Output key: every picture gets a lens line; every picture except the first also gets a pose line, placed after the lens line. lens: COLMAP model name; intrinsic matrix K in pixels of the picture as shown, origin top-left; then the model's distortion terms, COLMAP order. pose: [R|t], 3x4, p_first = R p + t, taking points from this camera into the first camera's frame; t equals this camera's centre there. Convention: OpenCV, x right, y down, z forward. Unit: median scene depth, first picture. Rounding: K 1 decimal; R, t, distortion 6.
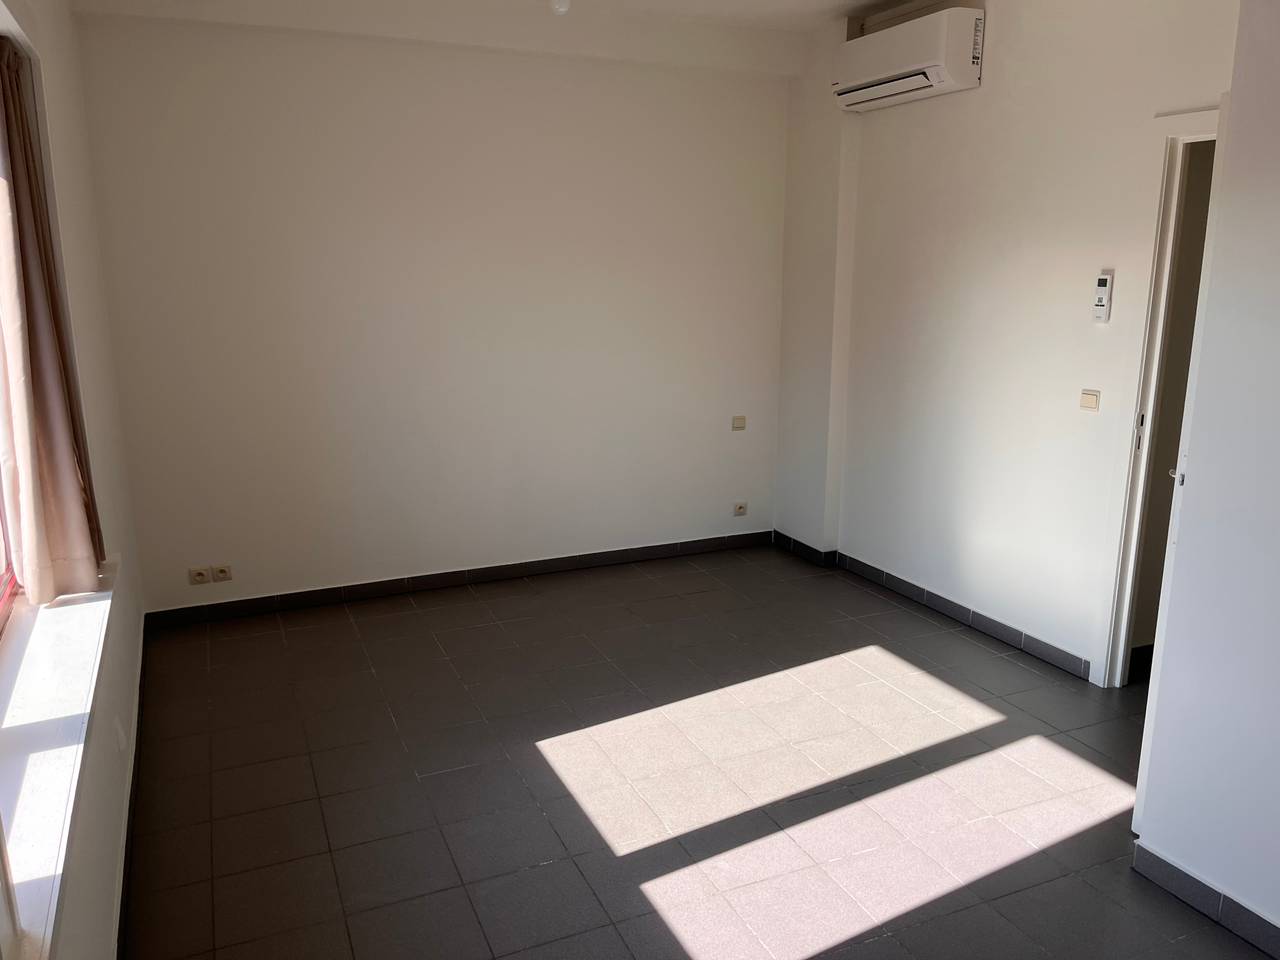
lens RADIAL K [[980.7, 0, 640.0], [0, 980.7, 480.0], [0, 0, 1]] dist [-0.002147, -0.005544]
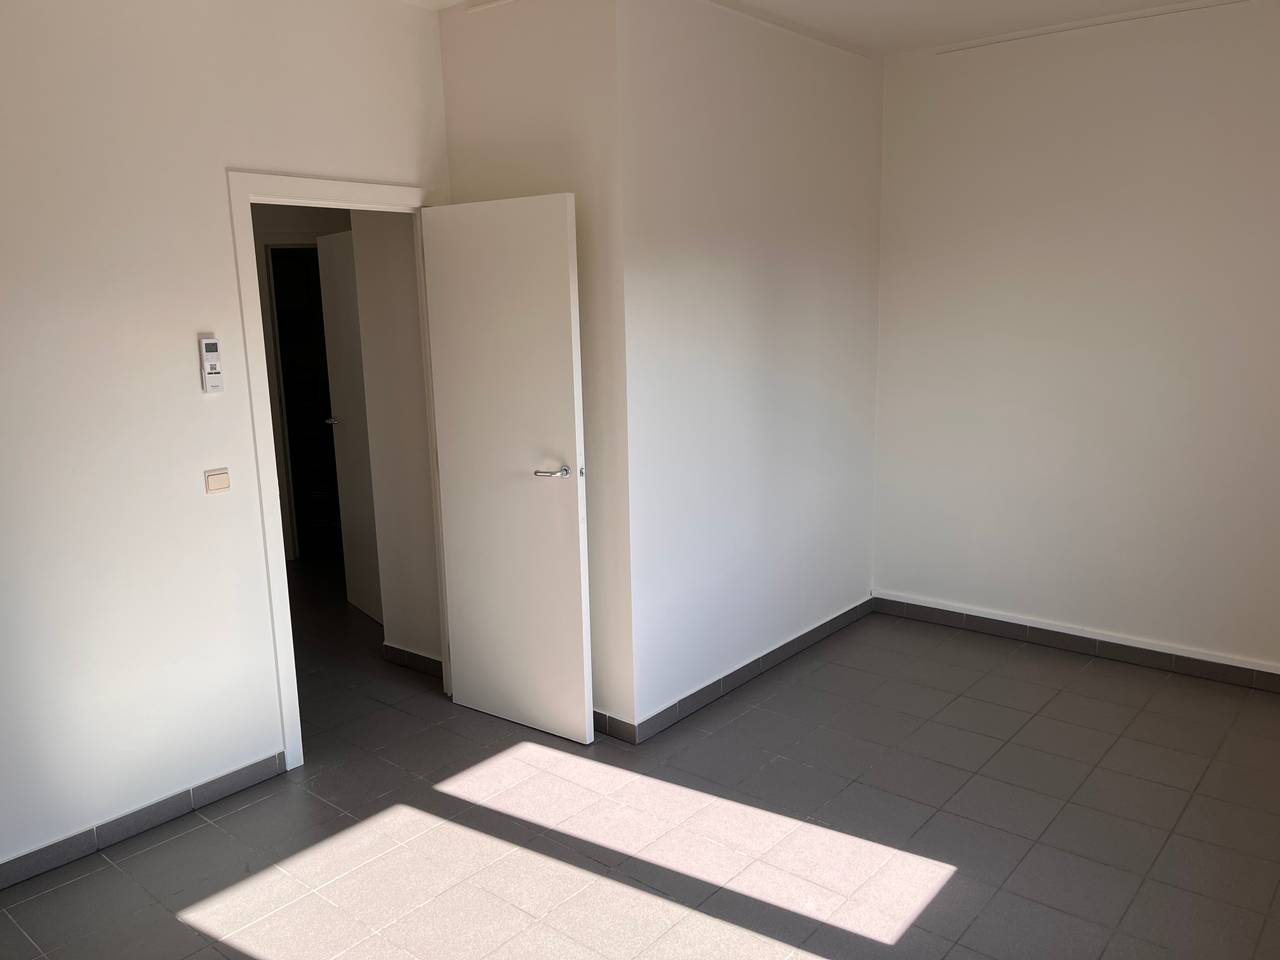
lens RADIAL K [[980.7, 0, 640.0], [0, 980.7, 480.0], [0, 0, 1]] dist [-0.002147, -0.005544]
pose [[-0.433803, -0.158286, 0.886995, -0.489033], [0.219241, 0.936315, 0.274312, -0.245104], [-0.873927, 0.313463, -0.371474, 1.020569]]
